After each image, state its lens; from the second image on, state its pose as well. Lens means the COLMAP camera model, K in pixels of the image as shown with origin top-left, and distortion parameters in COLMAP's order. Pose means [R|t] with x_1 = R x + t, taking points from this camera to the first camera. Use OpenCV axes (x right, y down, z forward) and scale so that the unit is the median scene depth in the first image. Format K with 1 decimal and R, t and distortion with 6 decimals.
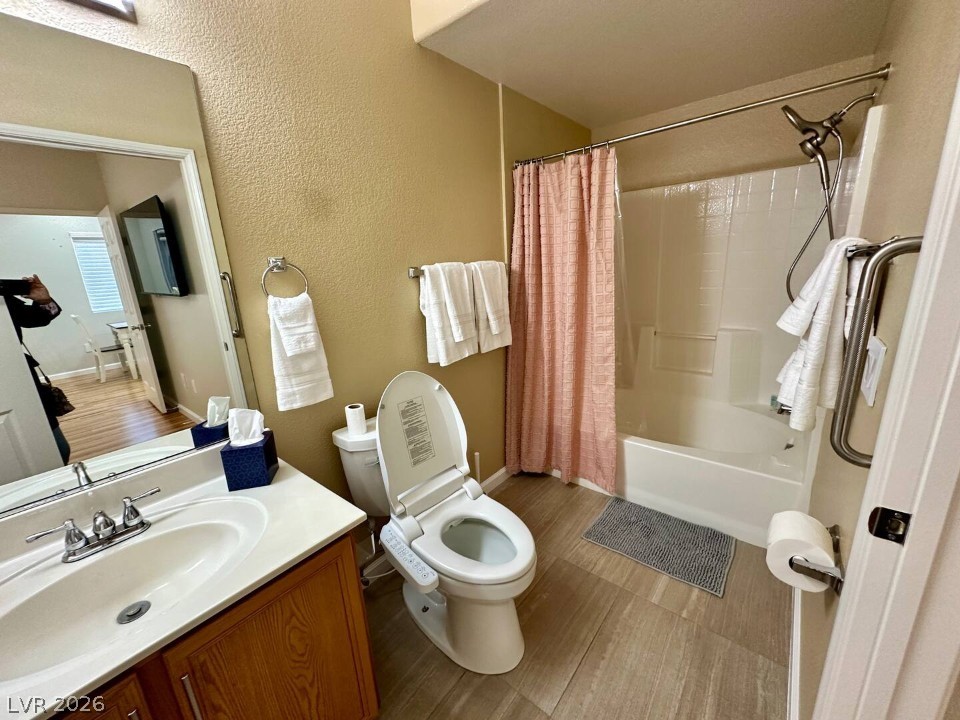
lens RADIAL K [[383.5, 0, 480.5], [0, 383.5, 358.7], [0, 0, 1]] dist [-0.002166, 0.000134]
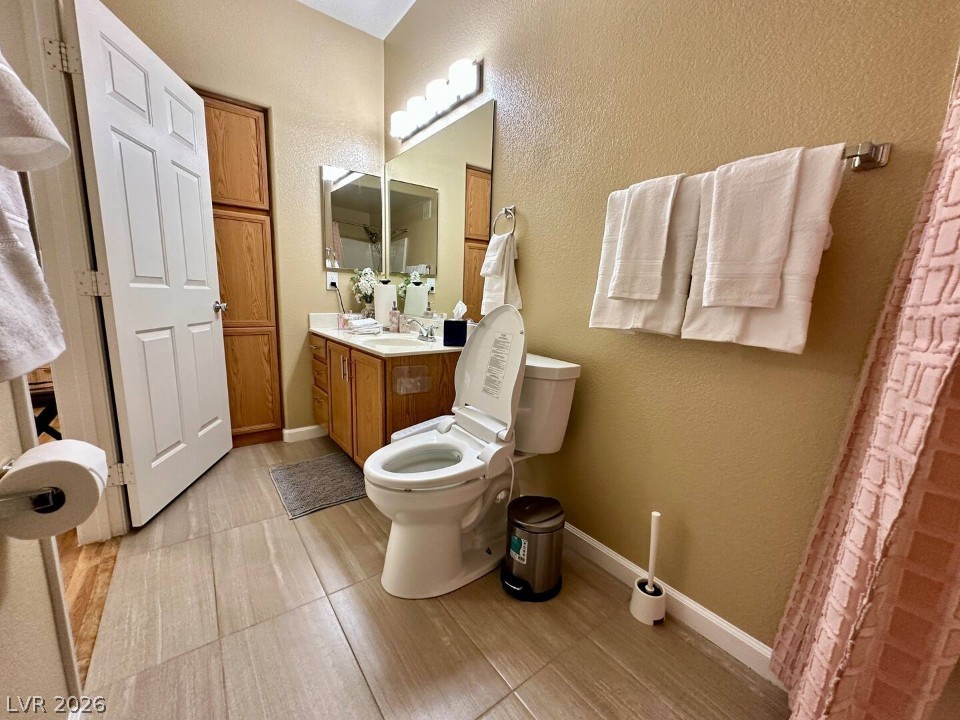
lens RADIAL K [[383.5, 0, 480.5], [0, 383.5, 358.7], [0, 0, 1]] dist [-0.002166, 0.000134]
pose [[-0.231029, 0.203961, -0.951328, 0.814847], [-0.264150, 0.927906, 0.263088, -0.080832], [0.936403, 0.312074, -0.160497, 1.135610]]
